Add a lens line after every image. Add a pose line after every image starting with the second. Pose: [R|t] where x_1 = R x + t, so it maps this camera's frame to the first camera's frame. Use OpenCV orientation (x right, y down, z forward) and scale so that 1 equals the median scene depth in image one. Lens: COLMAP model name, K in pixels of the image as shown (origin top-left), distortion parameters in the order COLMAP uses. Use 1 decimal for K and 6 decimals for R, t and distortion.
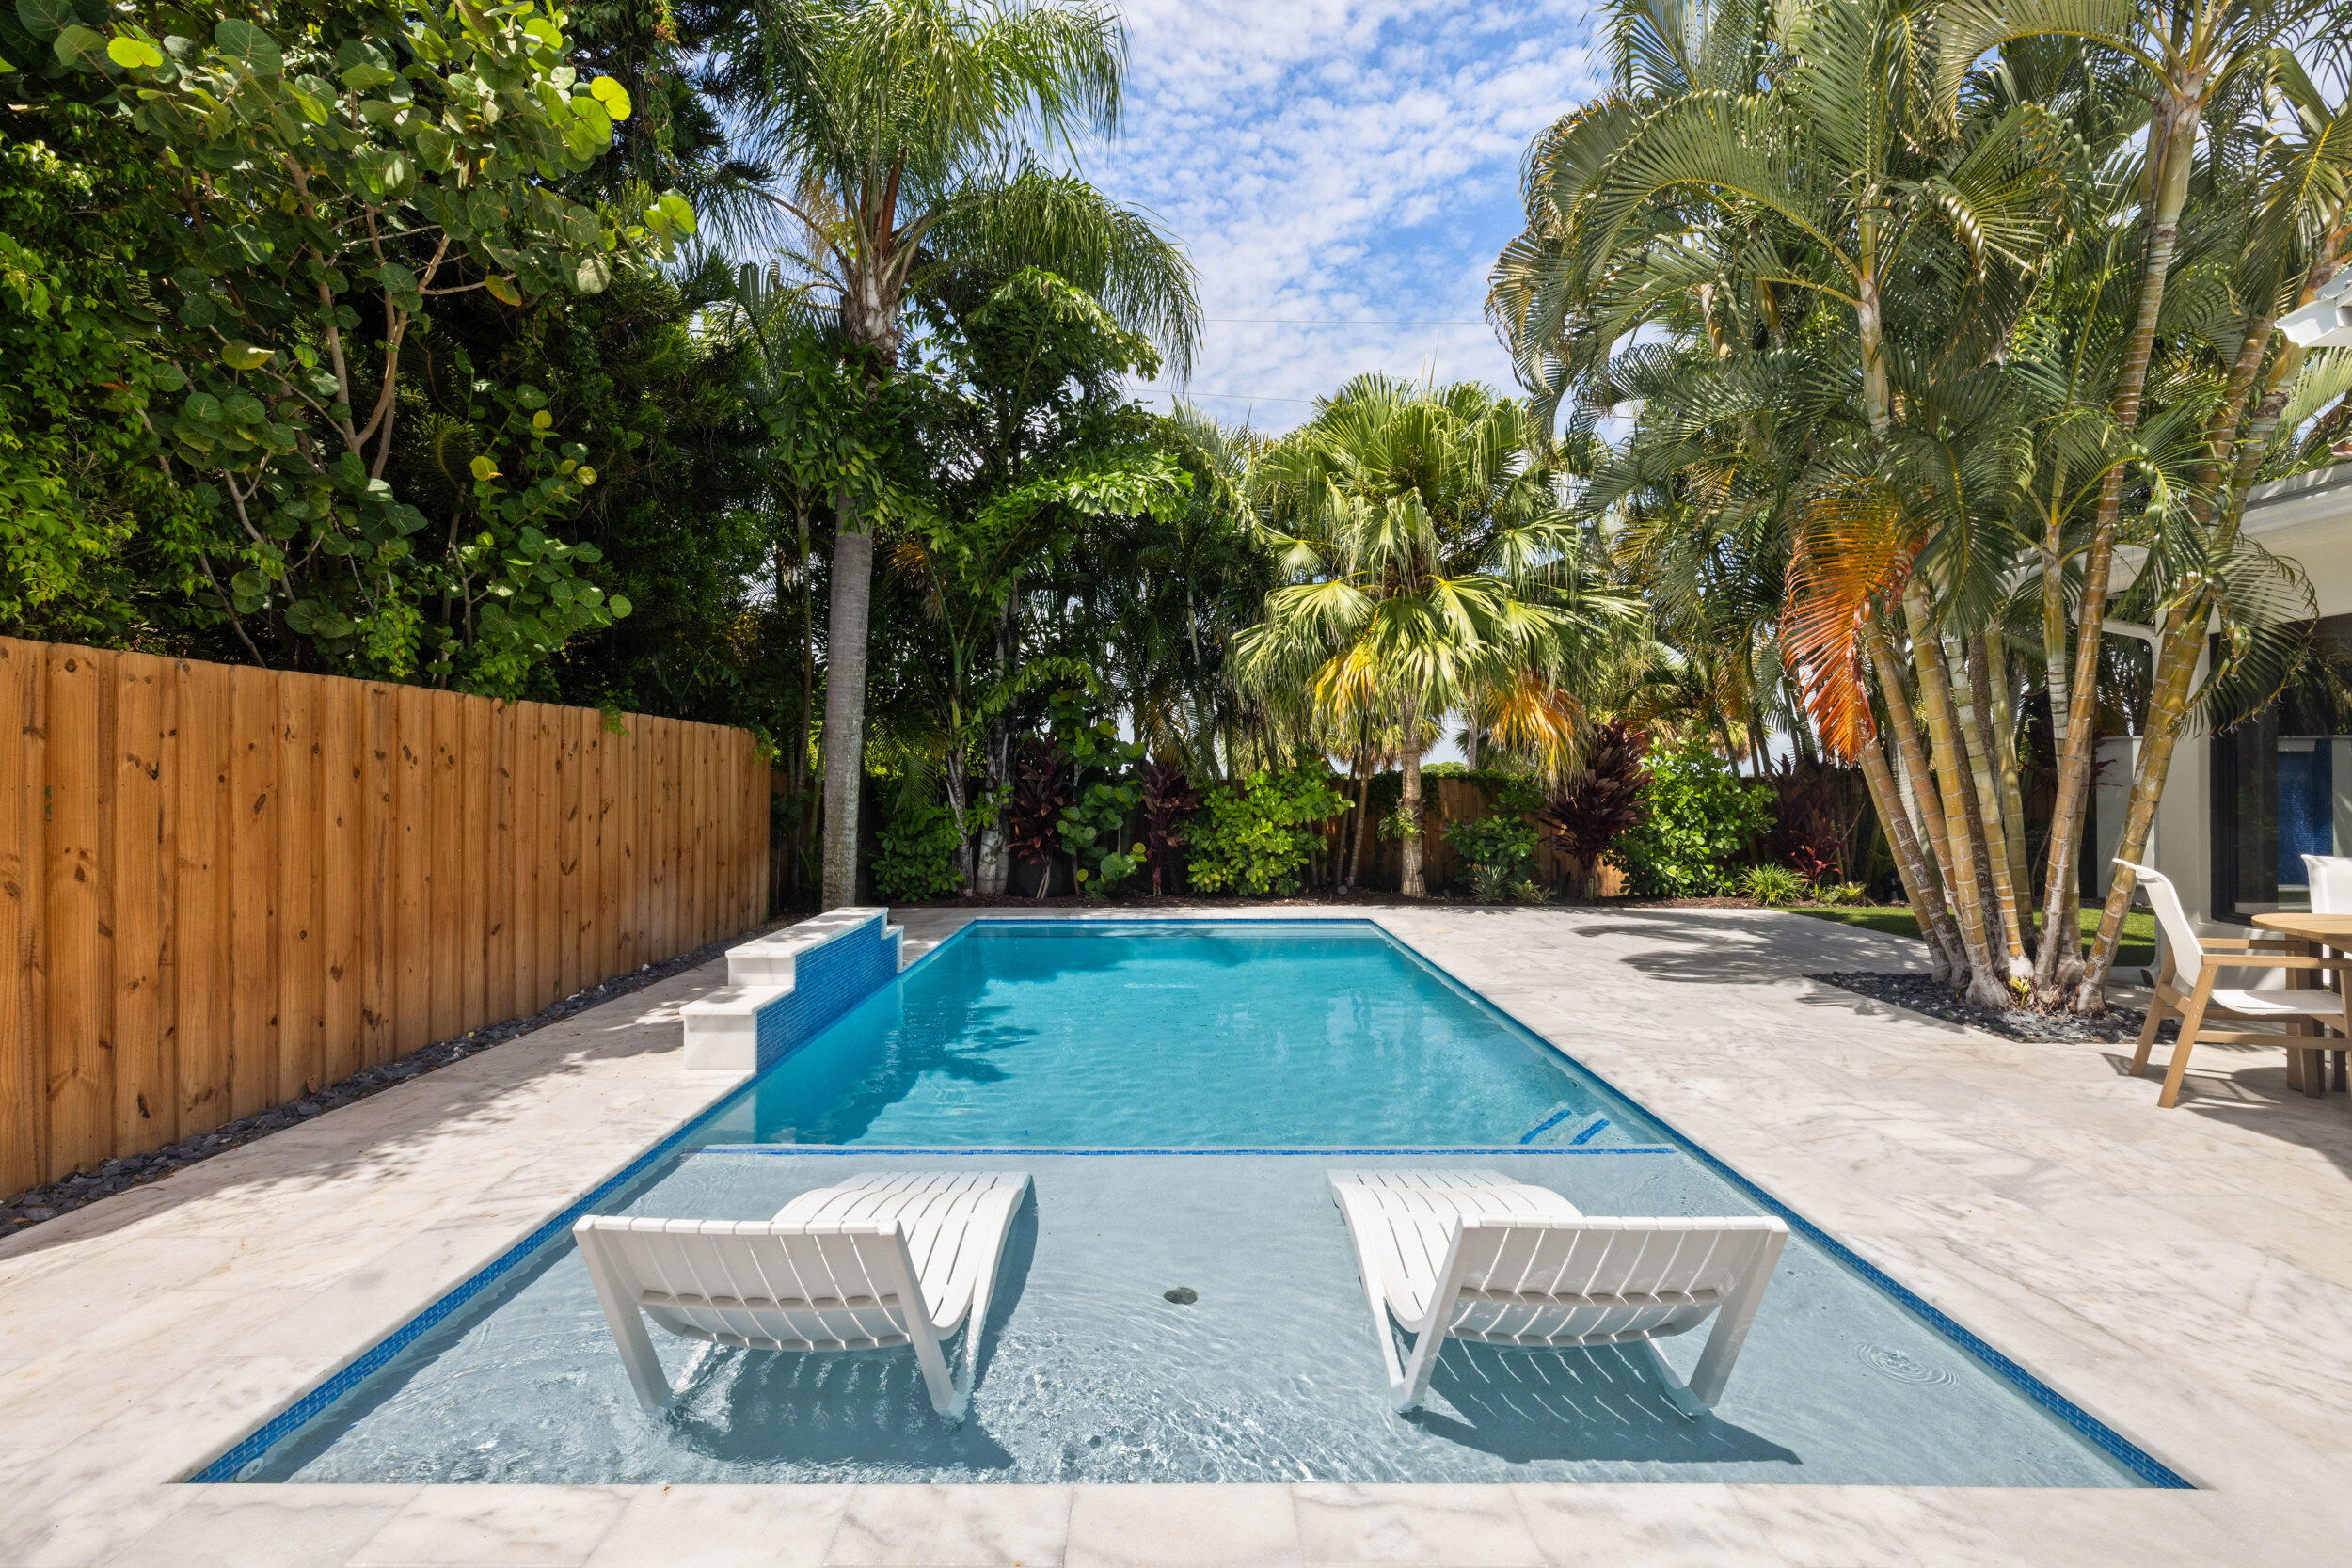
lens RADIAL K [[993.8, 0, 1176.0], [0, 993.8, 784.0], [0, 0, 1]] dist [0.010065, -0.000149]
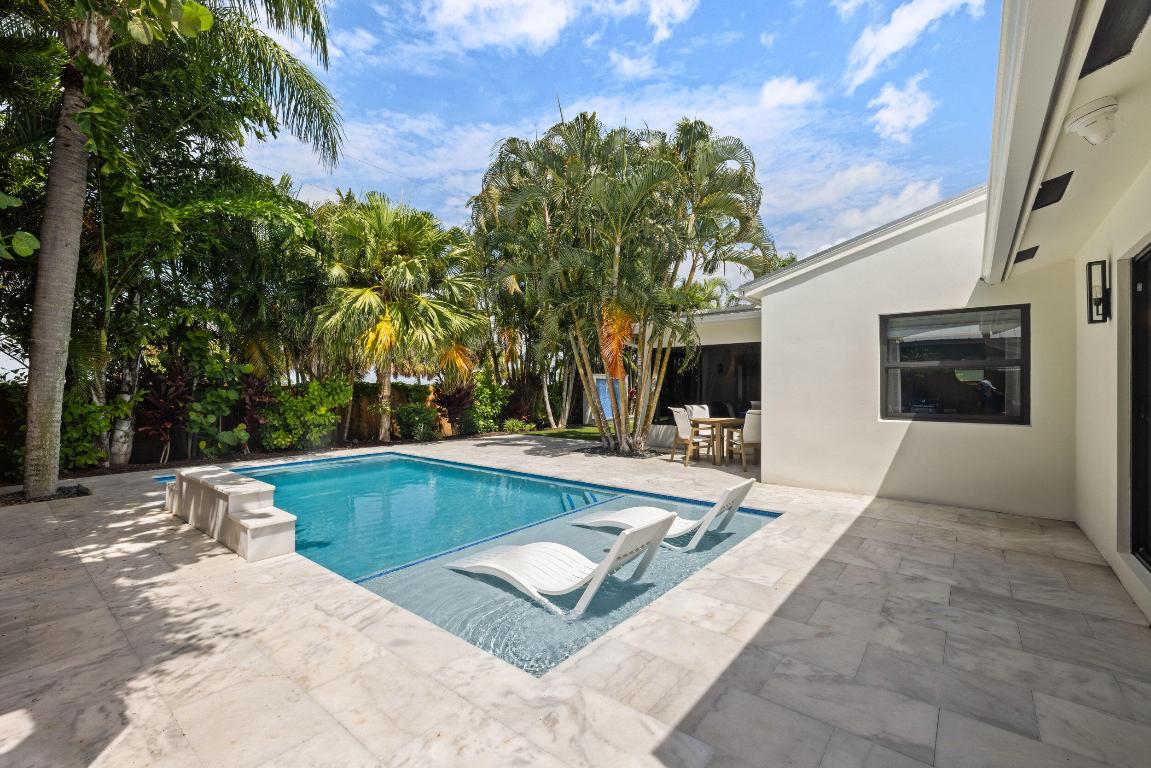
lens RADIAL K [[486.4, 0, 575.5], [0, 486.4, 384.0], [0, 0, 1]] dist [0.010065, -0.000149]
pose [[0.634376, 0.006946, 0.772994, -0.344137], [0.001712, 0.999945, -0.010390, 0.002448], [-0.773023, 0.007914, 0.634329, 0.035906]]
